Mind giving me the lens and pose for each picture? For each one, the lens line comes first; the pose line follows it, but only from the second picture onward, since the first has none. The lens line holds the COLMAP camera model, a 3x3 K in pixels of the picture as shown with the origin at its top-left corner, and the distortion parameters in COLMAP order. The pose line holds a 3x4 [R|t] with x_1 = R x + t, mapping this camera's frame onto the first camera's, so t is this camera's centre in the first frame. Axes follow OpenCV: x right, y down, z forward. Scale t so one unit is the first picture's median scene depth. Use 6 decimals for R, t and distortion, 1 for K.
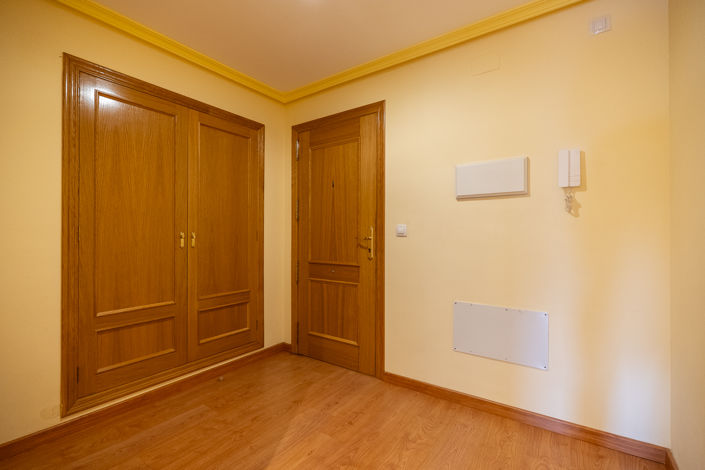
lens RADIAL K [[310.0, 0, 352.5], [0, 310.0, 235.0], [0, 0, 1]] dist [-0.001828, -0.000530]
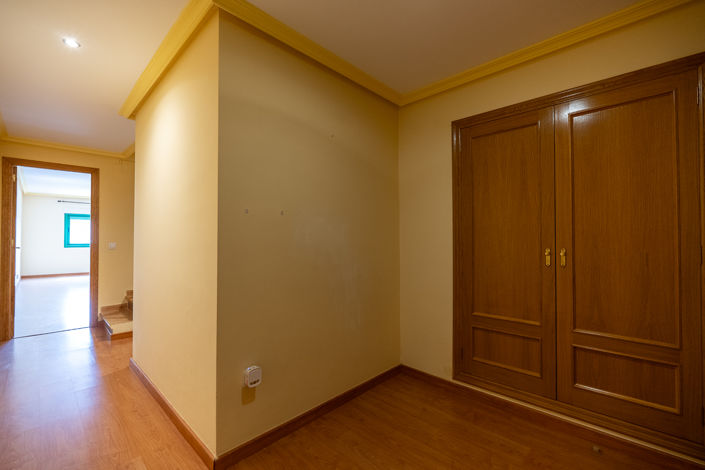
lens RADIAL K [[294.2, 0, 354.8], [0, 294.2, 243.7], [0, 0, 1]] dist [-0.001090, -0.000134]
pose [[-0.104780, -0.006518, -0.994474, 0.361967], [-0.011857, 0.999916, -0.005305, -0.011138], [0.994425, 0.011236, -0.104848, 0.554263]]
